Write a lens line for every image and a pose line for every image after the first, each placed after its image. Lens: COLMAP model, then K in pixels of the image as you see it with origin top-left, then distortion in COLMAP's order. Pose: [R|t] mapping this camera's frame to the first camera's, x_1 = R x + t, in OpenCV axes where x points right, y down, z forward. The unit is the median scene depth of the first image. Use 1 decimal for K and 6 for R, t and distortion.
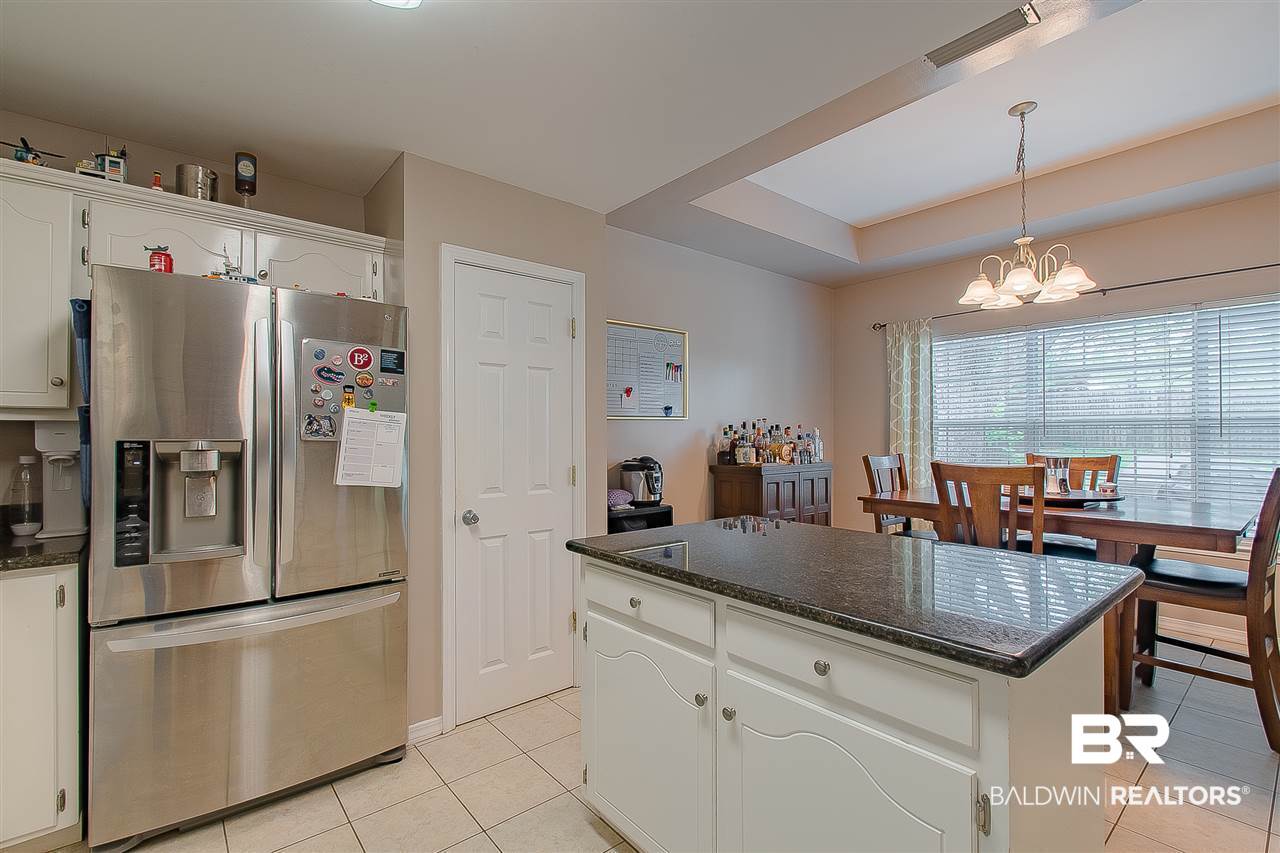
lens RADIAL K [[571.3, 0, 635.0], [0, 571.3, 434.7], [0, 0, 1]] dist [-0.000866, -0.000034]
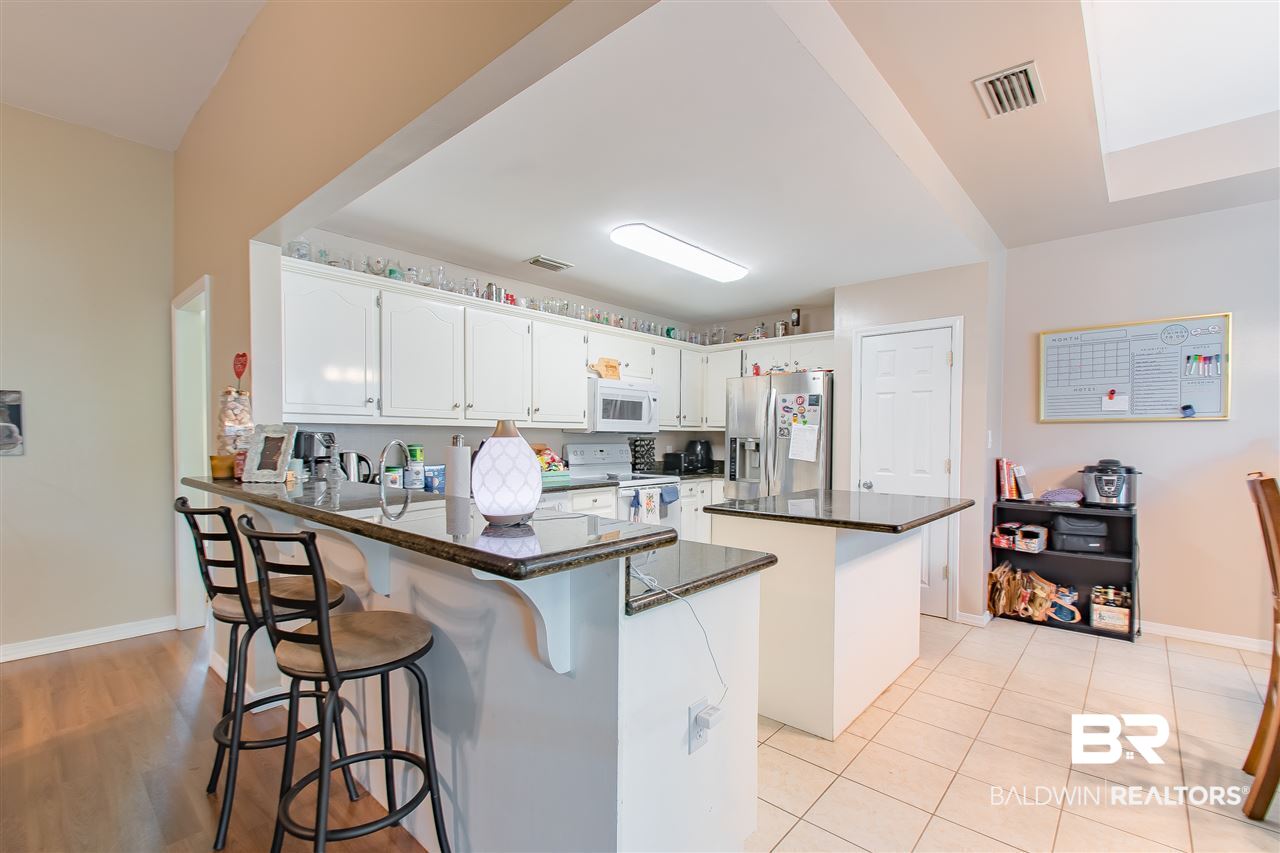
lens RADIAL K [[565.6, 0, 637.1], [0, 565.6, 451.4], [0, 0, 1]] dist [-0.001334, -0.000505]
pose [[0.154521, 0.022714, -0.987728, 1.372422], [-0.008878, 0.999727, 0.021601, 0.016140], [0.987950, 0.005431, 0.154680, 0.061578]]
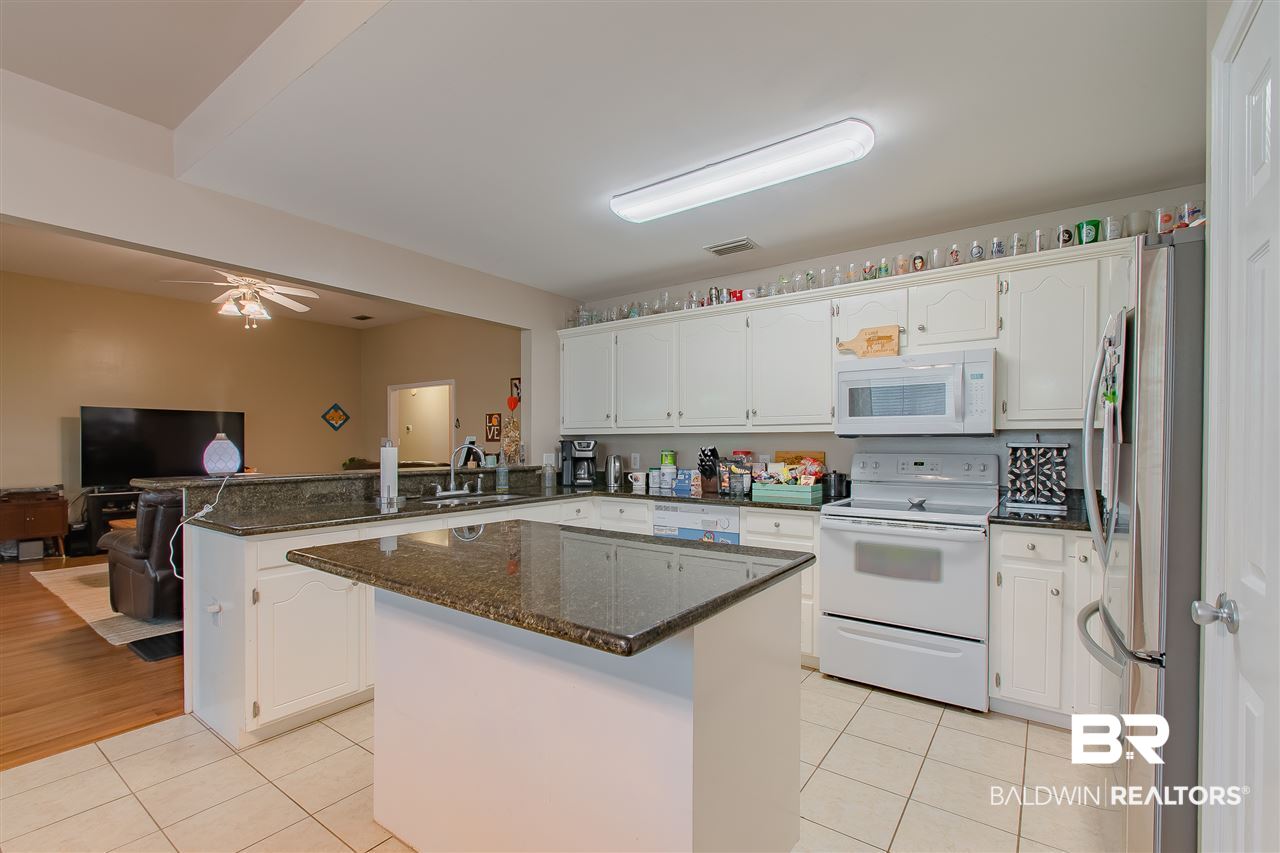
lens RADIAL K [[565.6, 0, 637.1], [0, 565.6, 451.4], [0, 0, 1]] dist [-0.001334, -0.000505]
pose [[-0.967759, -0.000077, -0.251878, 0.306274], [-0.004577, 0.999840, 0.017281, 0.009292], [0.251836, 0.017876, -0.967605, 1.400963]]
